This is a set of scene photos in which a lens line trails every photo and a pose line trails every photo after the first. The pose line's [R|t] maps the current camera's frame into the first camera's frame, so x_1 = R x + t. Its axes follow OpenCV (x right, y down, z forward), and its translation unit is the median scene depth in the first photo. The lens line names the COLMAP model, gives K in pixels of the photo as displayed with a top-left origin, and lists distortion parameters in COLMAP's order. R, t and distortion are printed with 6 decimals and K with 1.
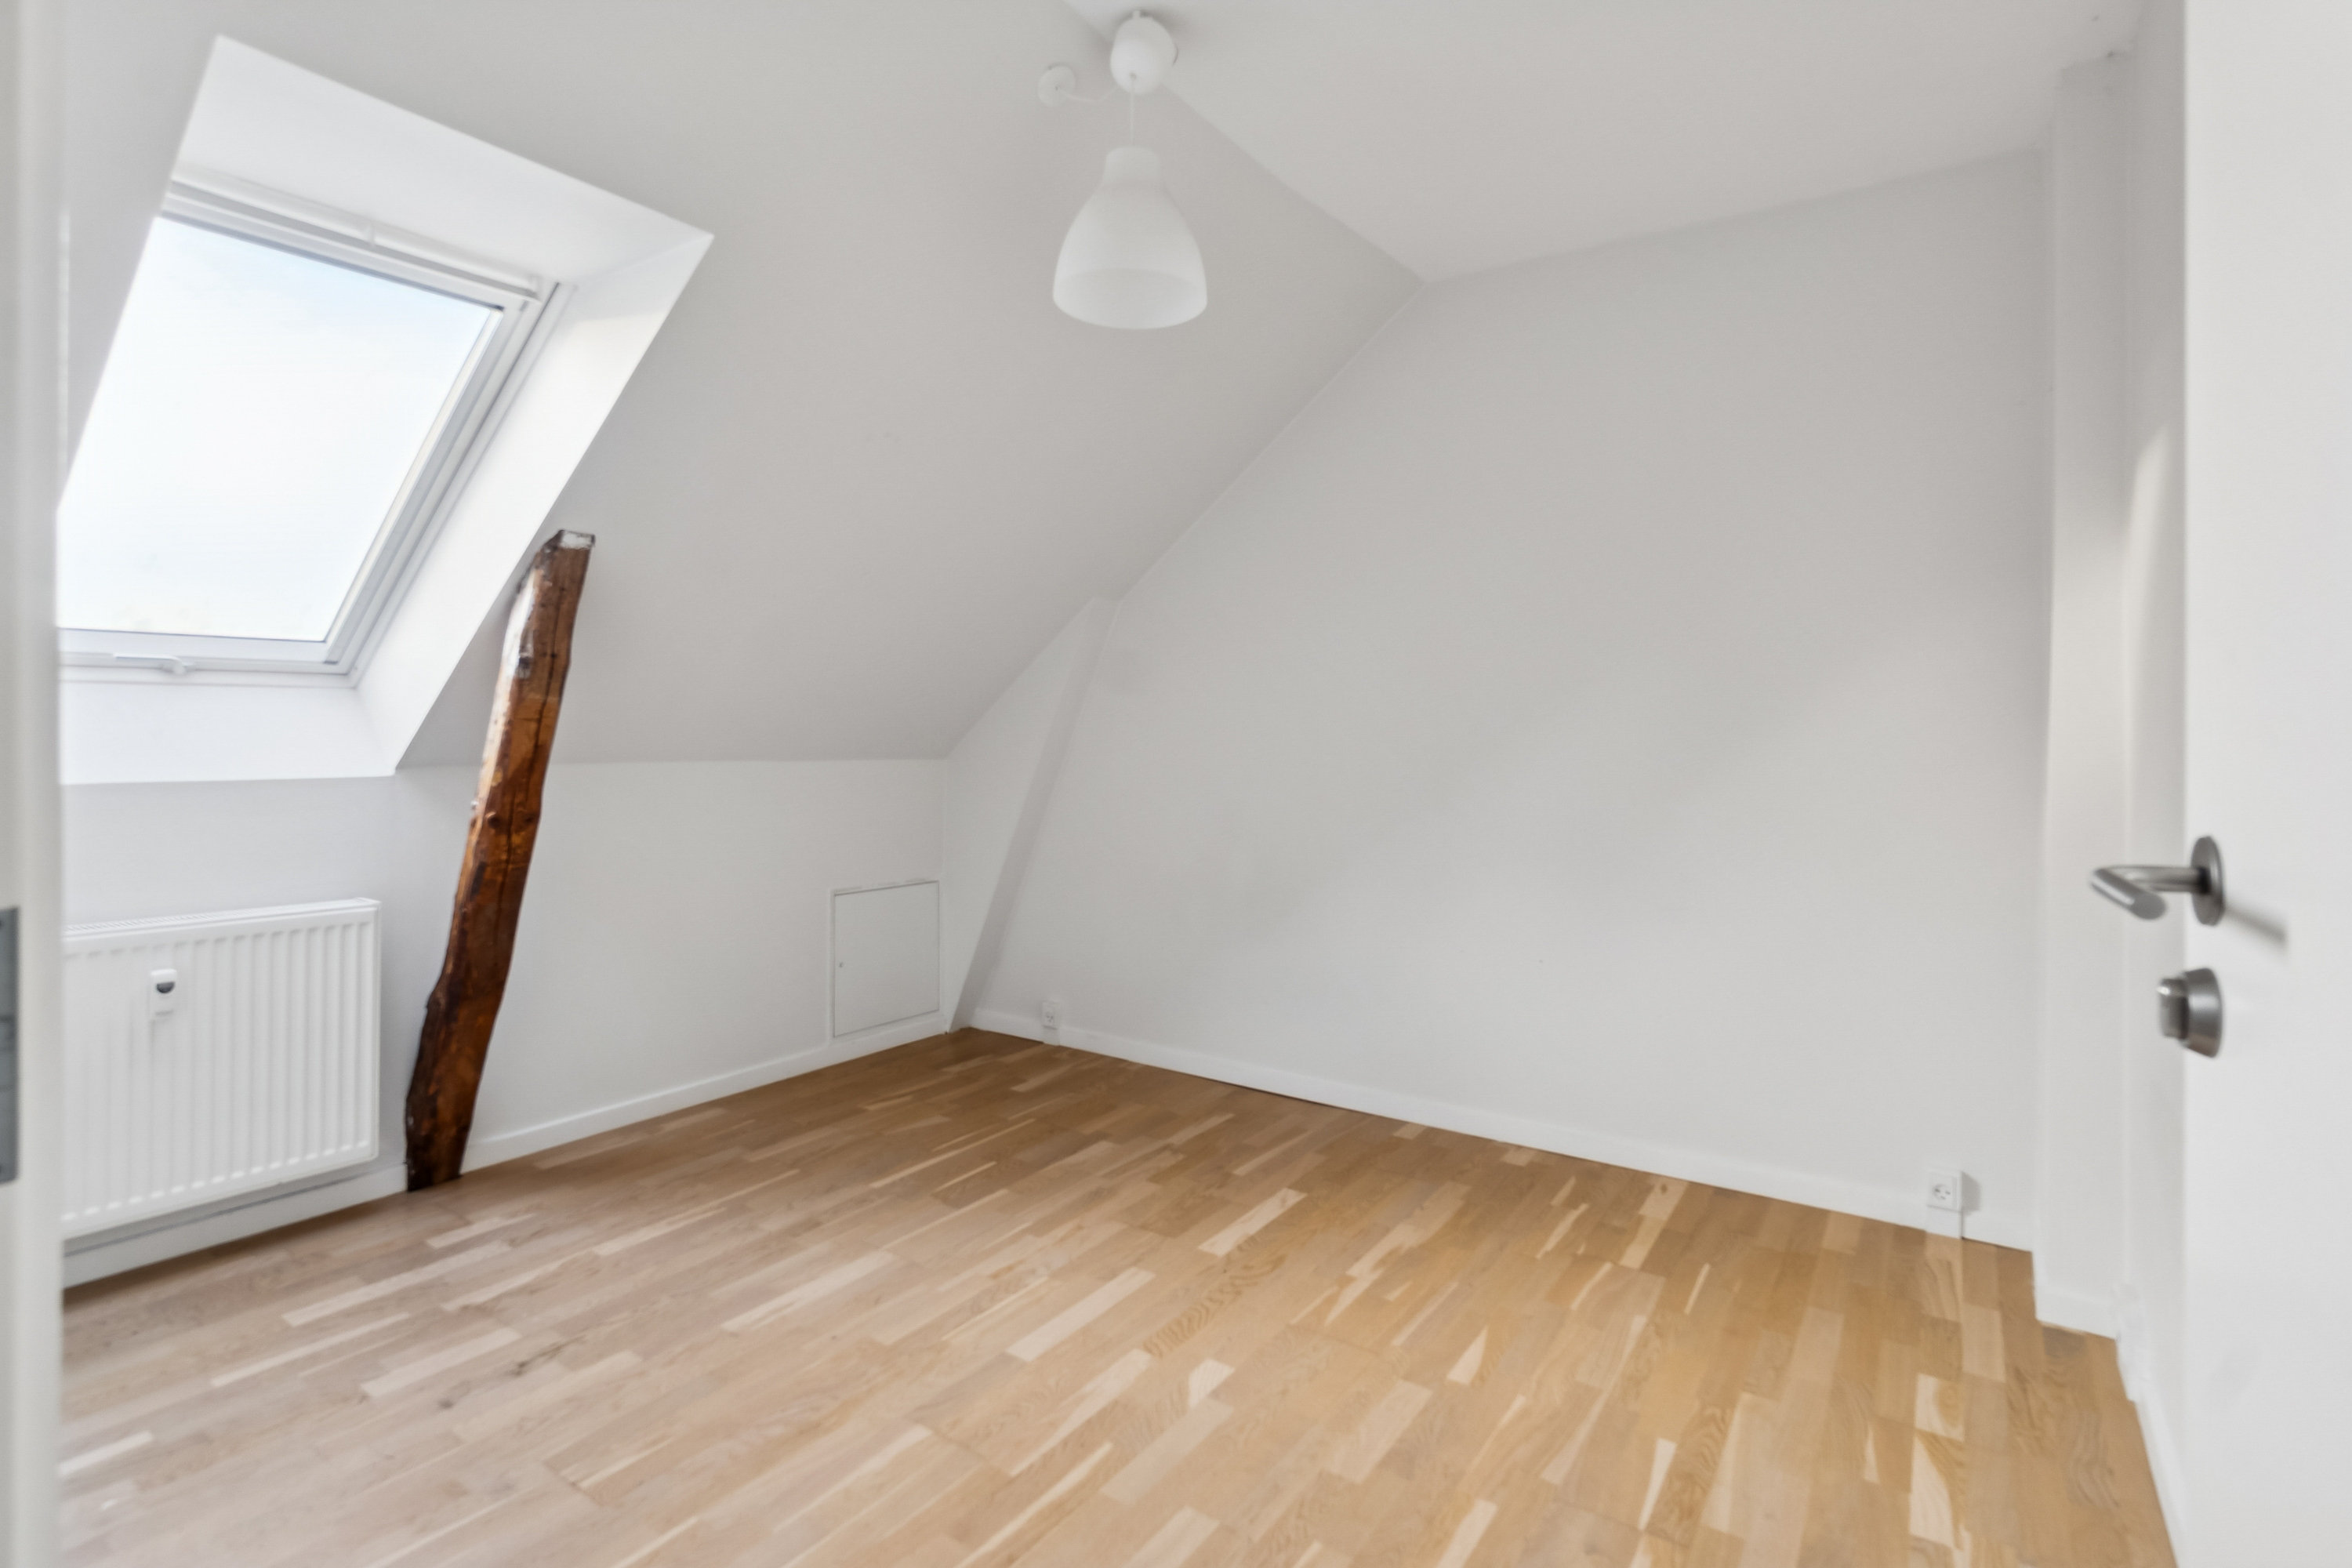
lens RADIAL K [[1206.0, 0, 1176.9], [0, 1206.0, 677.6], [0, 0, 1]] dist [-0.003766, 0.003666]
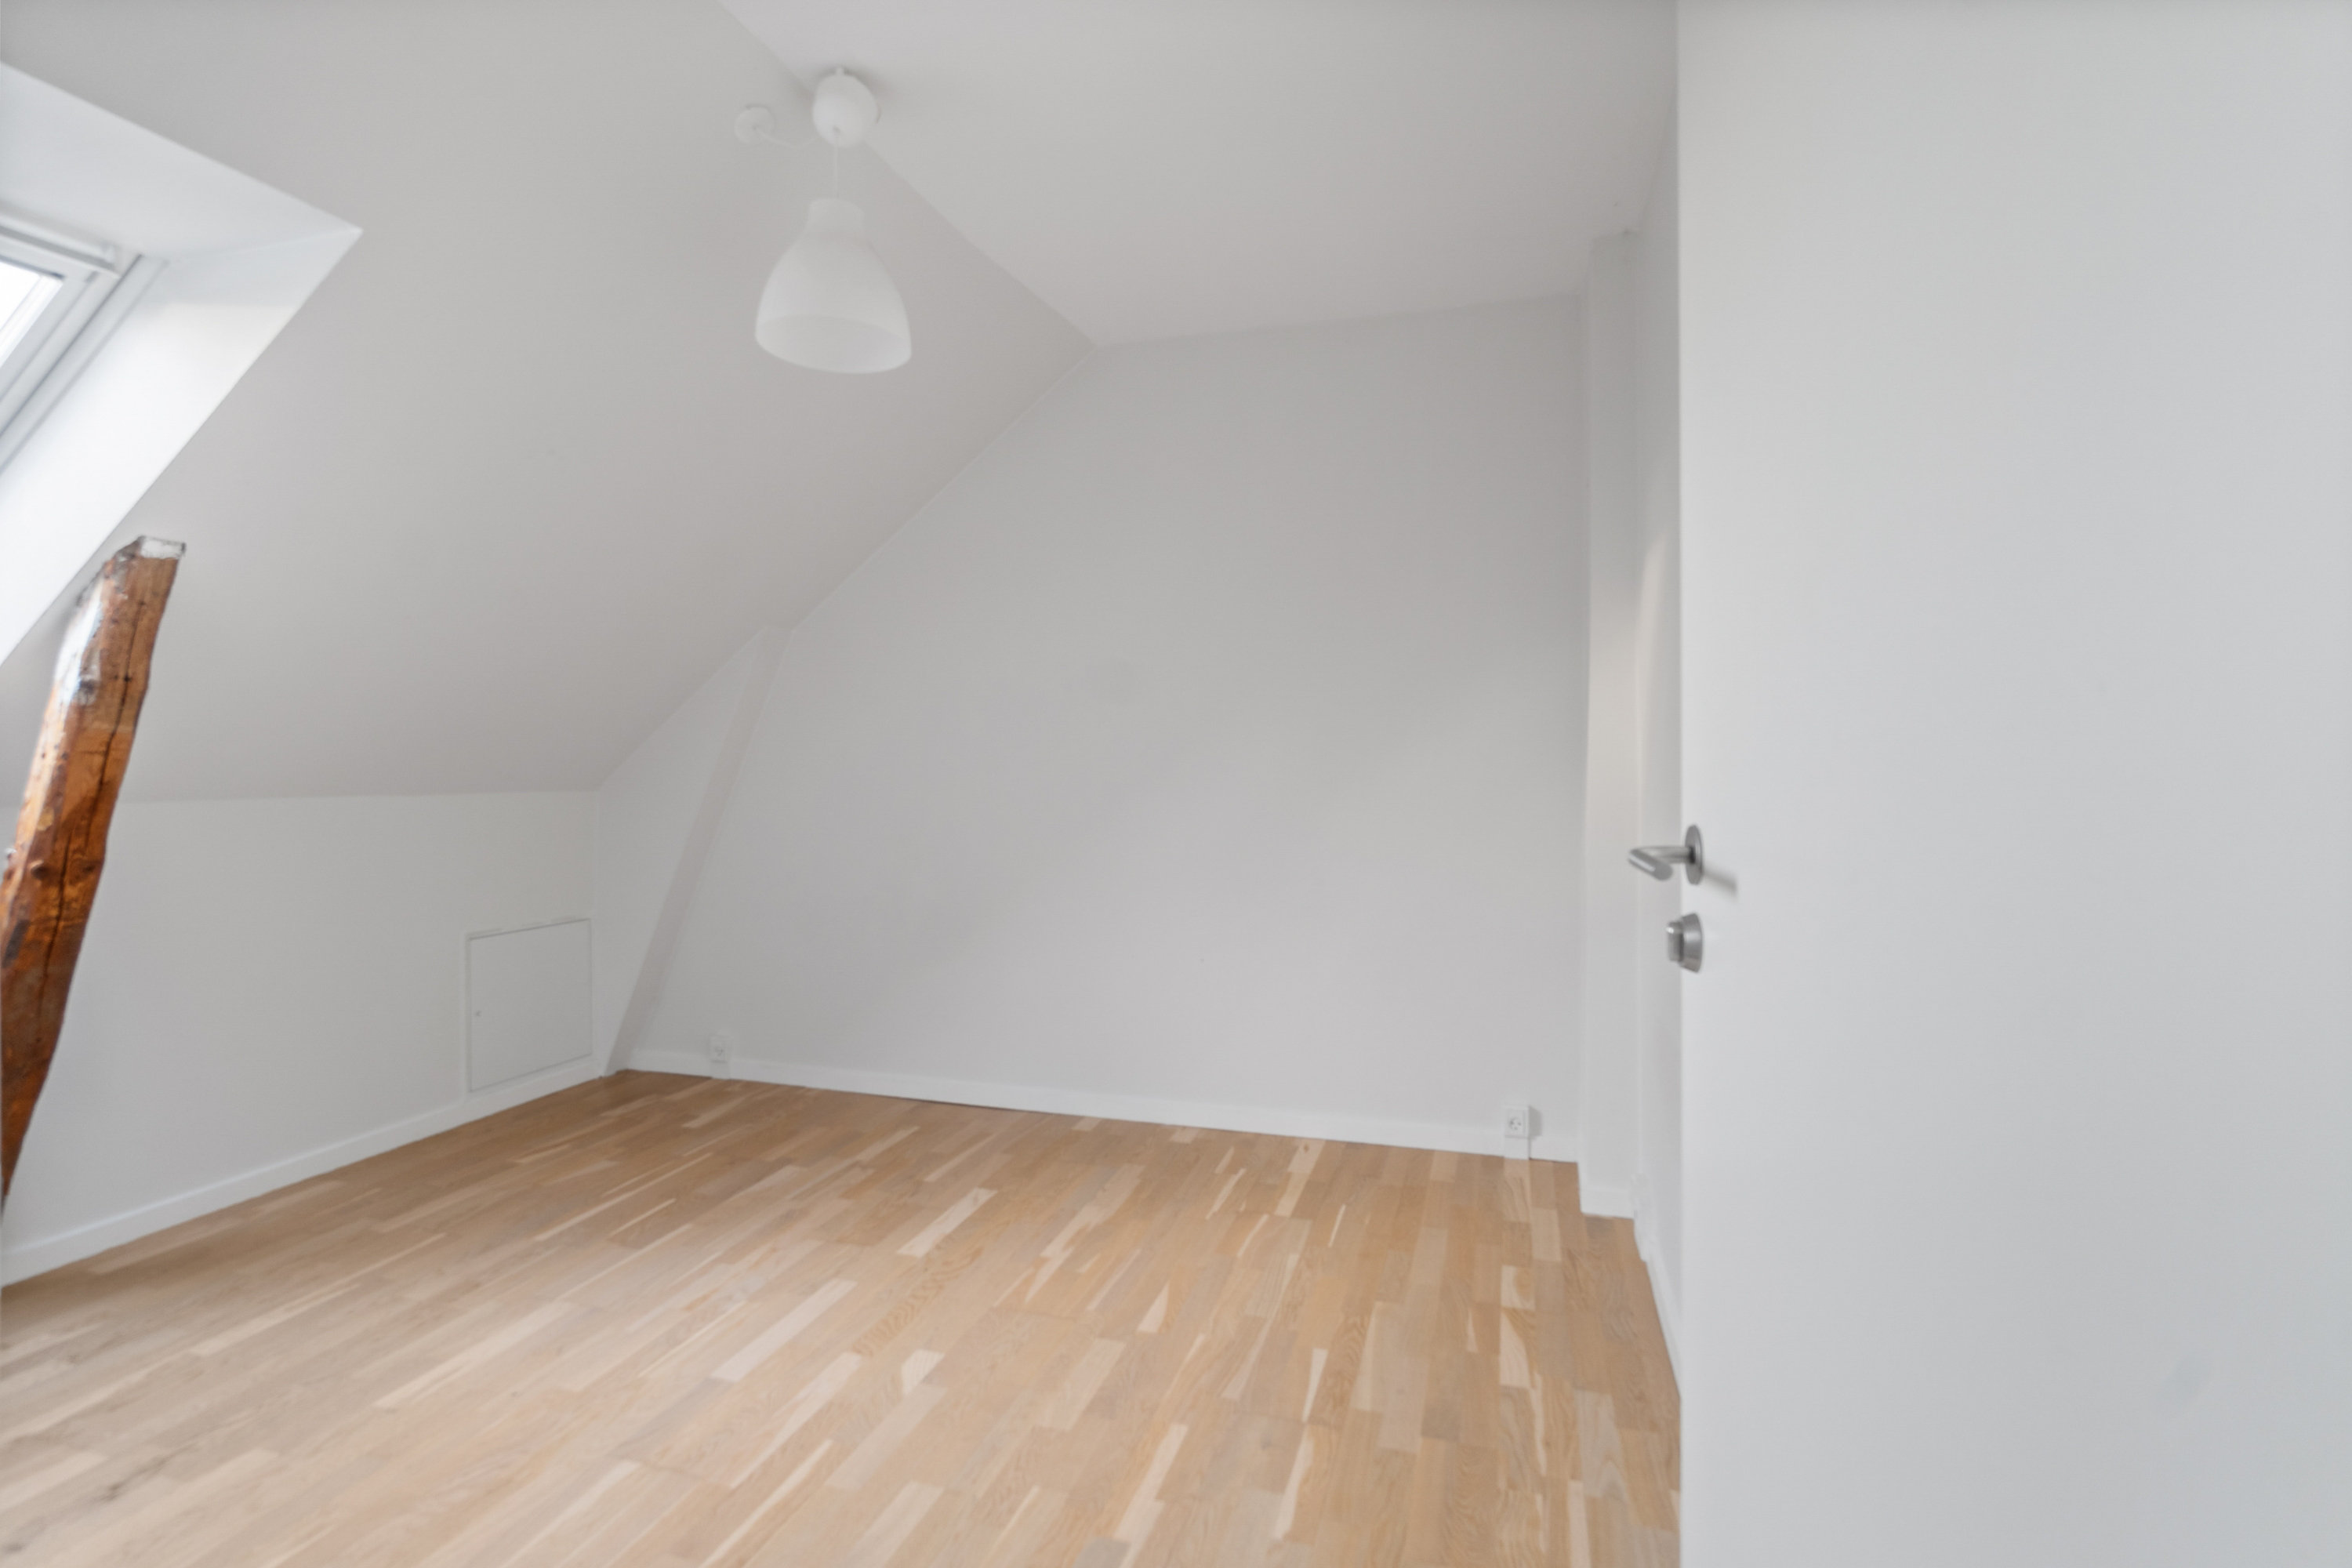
lens RADIAL K [[1206.0, 0, 1176.9], [0, 1206.0, 677.6], [0, 0, 1]] dist [-0.003766, 0.003666]
pose [[0.952879, 0.011207, 0.303144, -0.078325], [-0.005064, 0.999766, -0.021043, -0.006307], [-0.303309, 0.018516, 0.952712, -0.086574]]
